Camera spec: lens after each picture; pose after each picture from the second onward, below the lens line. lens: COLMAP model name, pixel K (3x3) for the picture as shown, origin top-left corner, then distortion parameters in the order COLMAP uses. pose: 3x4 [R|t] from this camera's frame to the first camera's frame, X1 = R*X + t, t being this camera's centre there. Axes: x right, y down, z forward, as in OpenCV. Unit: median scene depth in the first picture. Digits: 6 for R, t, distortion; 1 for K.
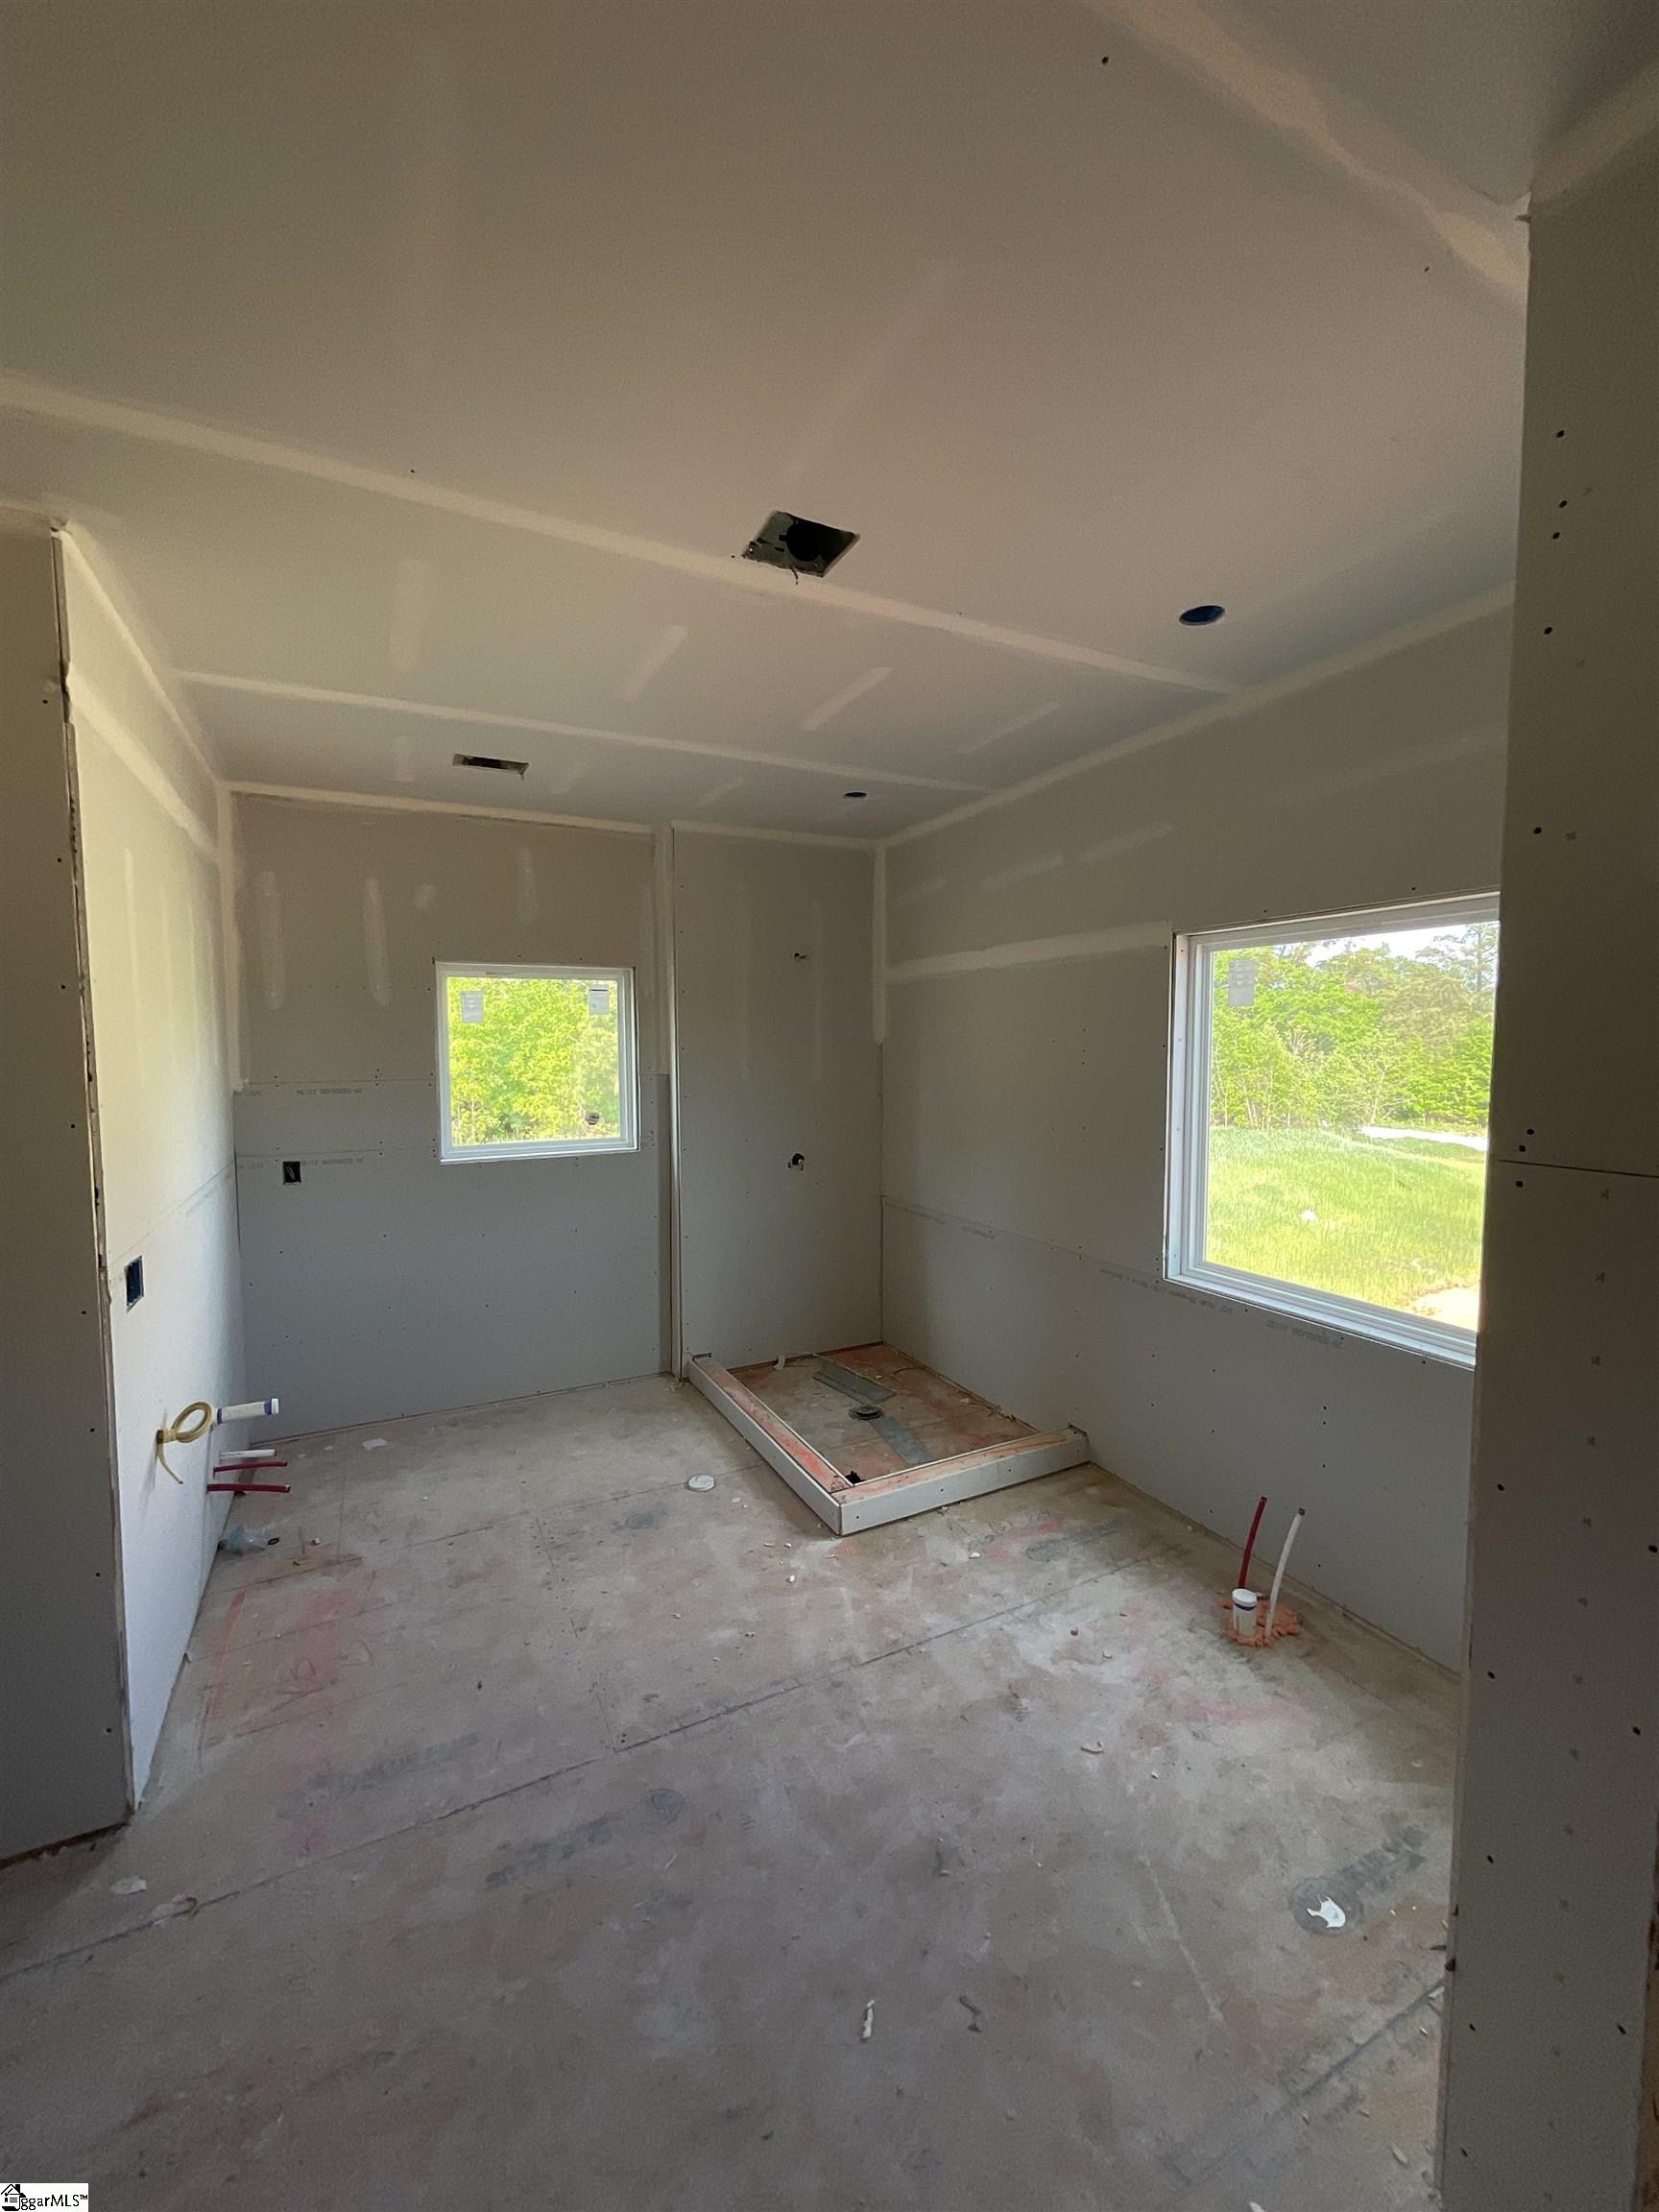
lens RADIAL K [[893.1, 0, 821.3], [0, 893.1, 1103.9], [0, 0, 1]] dist [-0.001275, 0.000799]
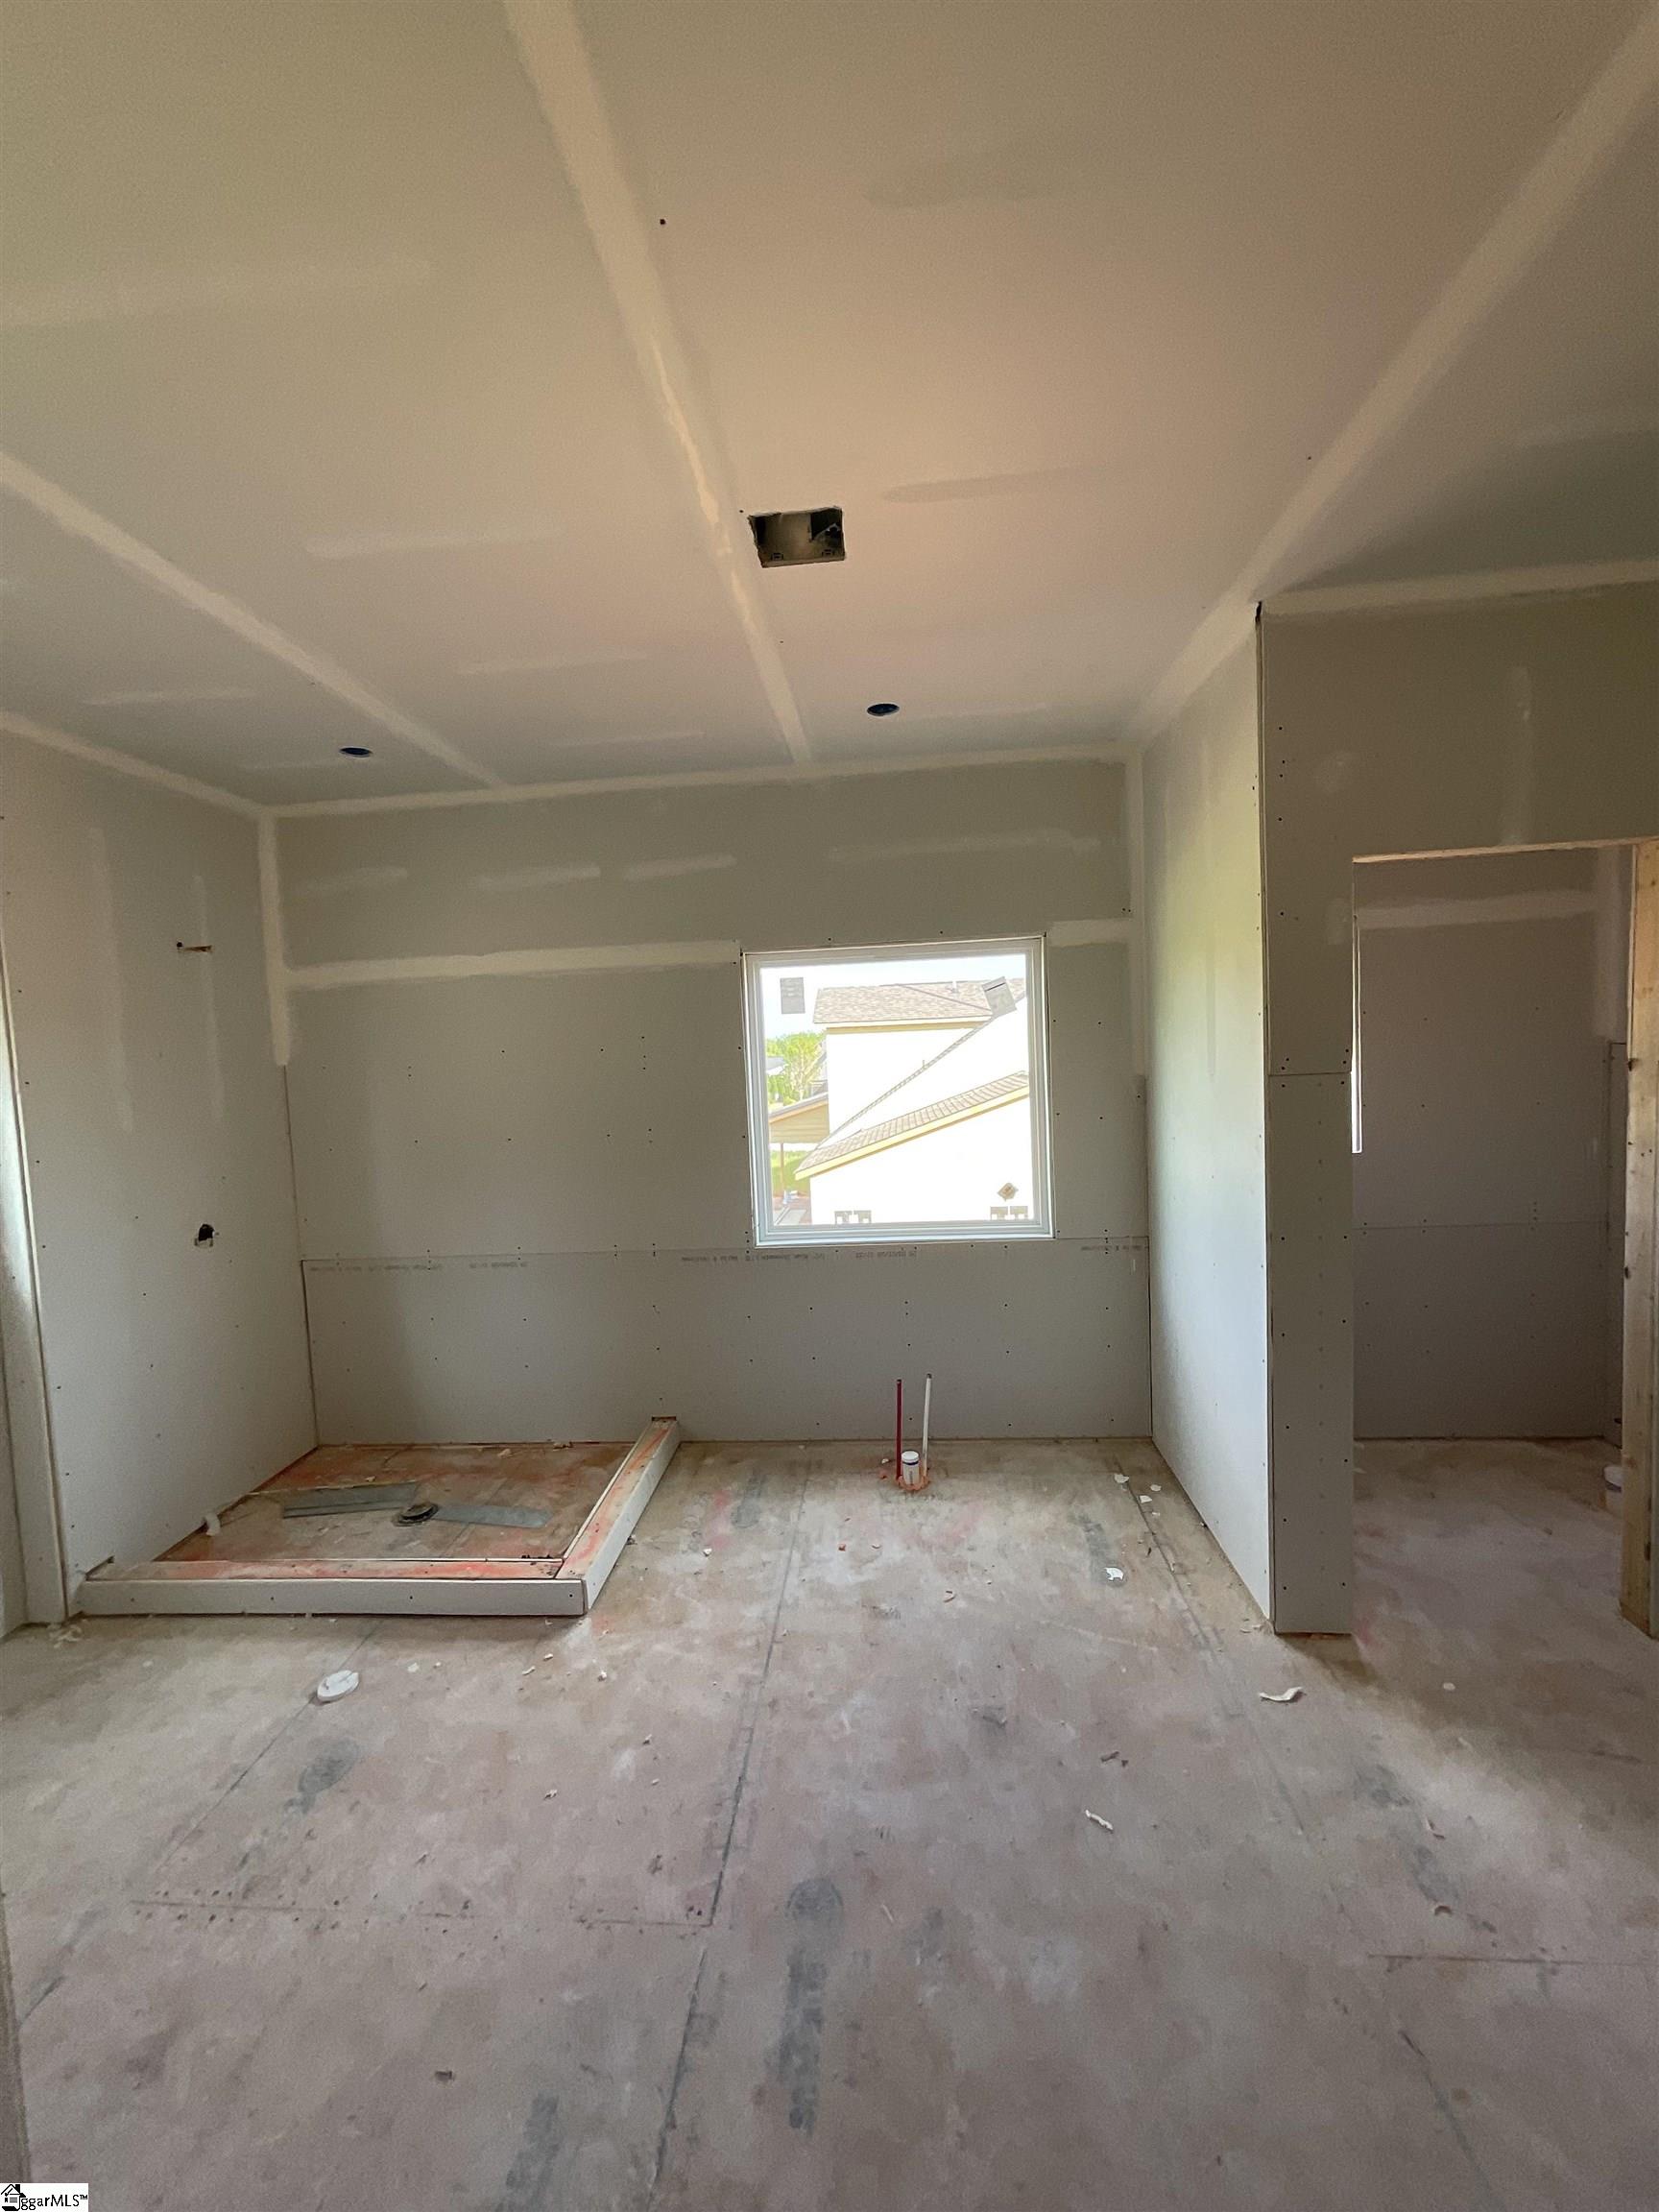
lens RADIAL K [[893.1, 0, 829.6], [0, 893.1, 1107.3], [0, 0, 1]] dist [-0.001275, 0.000799]
pose [[0.518120, -0.078499, 0.851698, -0.644440], [0.101544, 0.994382, 0.029877, -0.013793], [-0.849259, 0.071005, 0.523181, 0.351509]]
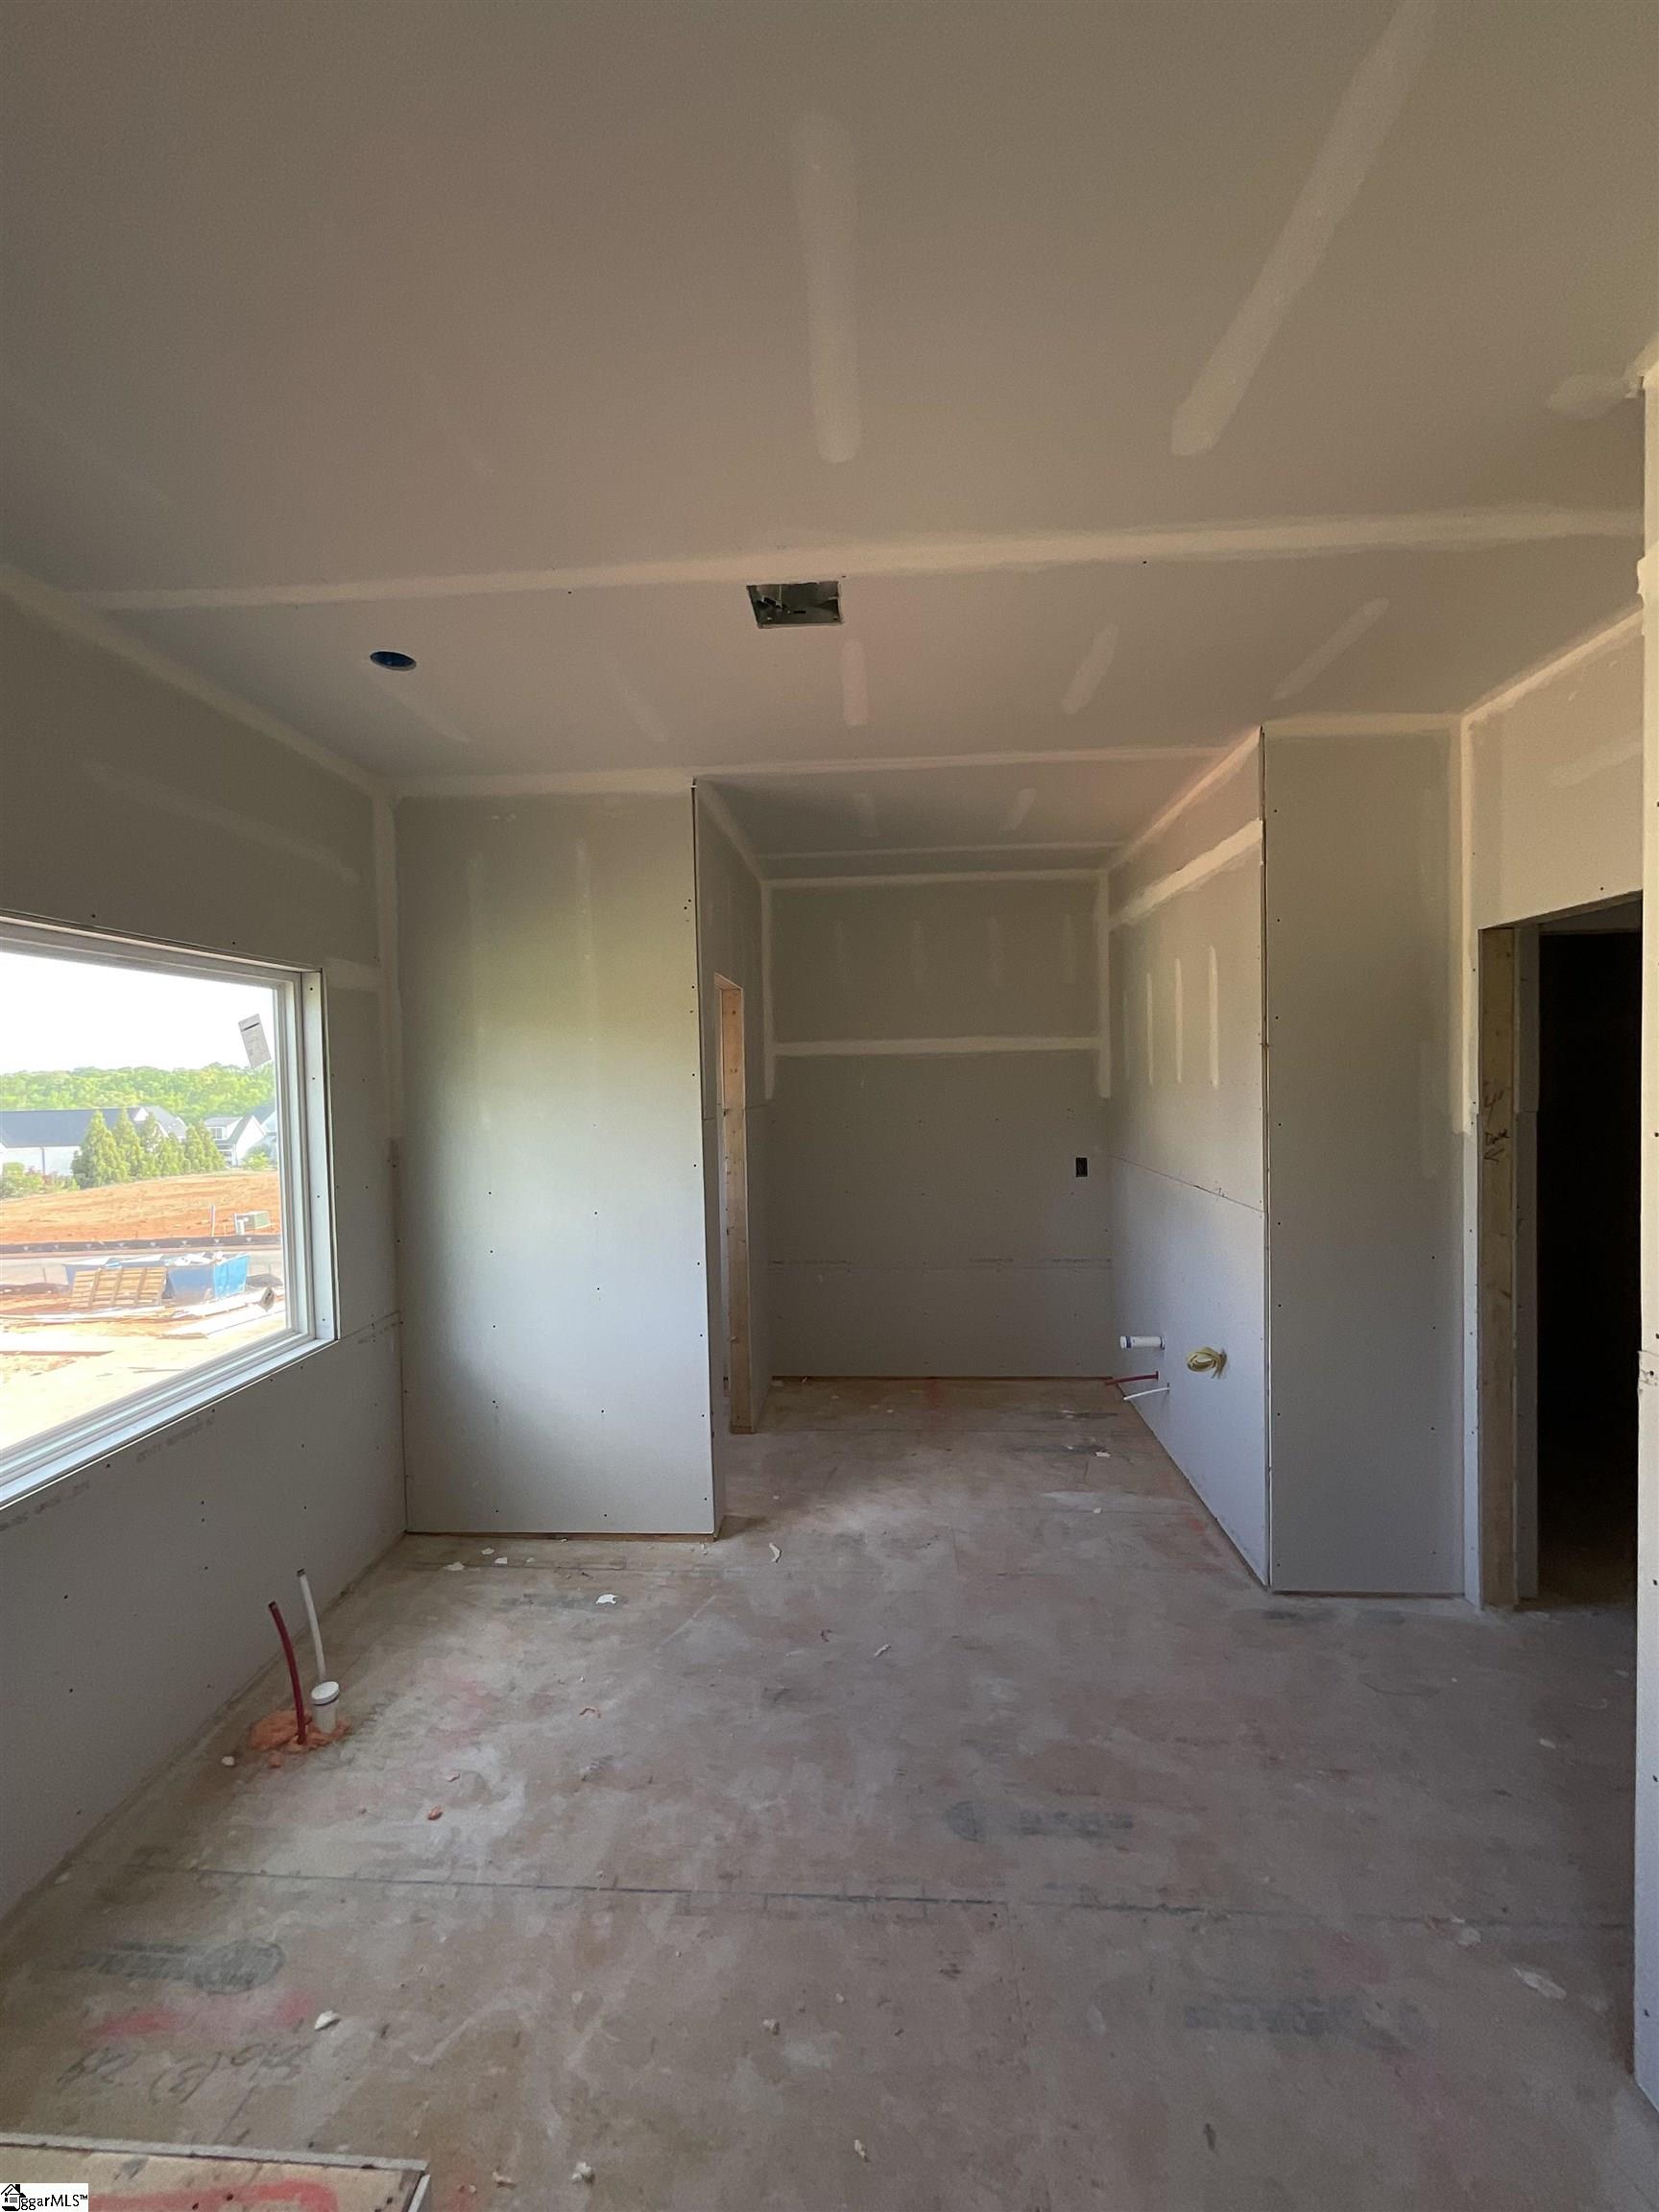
lens RADIAL K [[893.1, 0, 825.7], [0, 893.1, 1106.2], [0, 0, 1]] dist [-0.001275, 0.000799]
pose [[-0.865634, 0.005312, 0.500650, -0.411946], [0.059071, 0.994043, 0.091588, -0.093804], [-0.497181, 0.108856, -0.860791, 1.396762]]
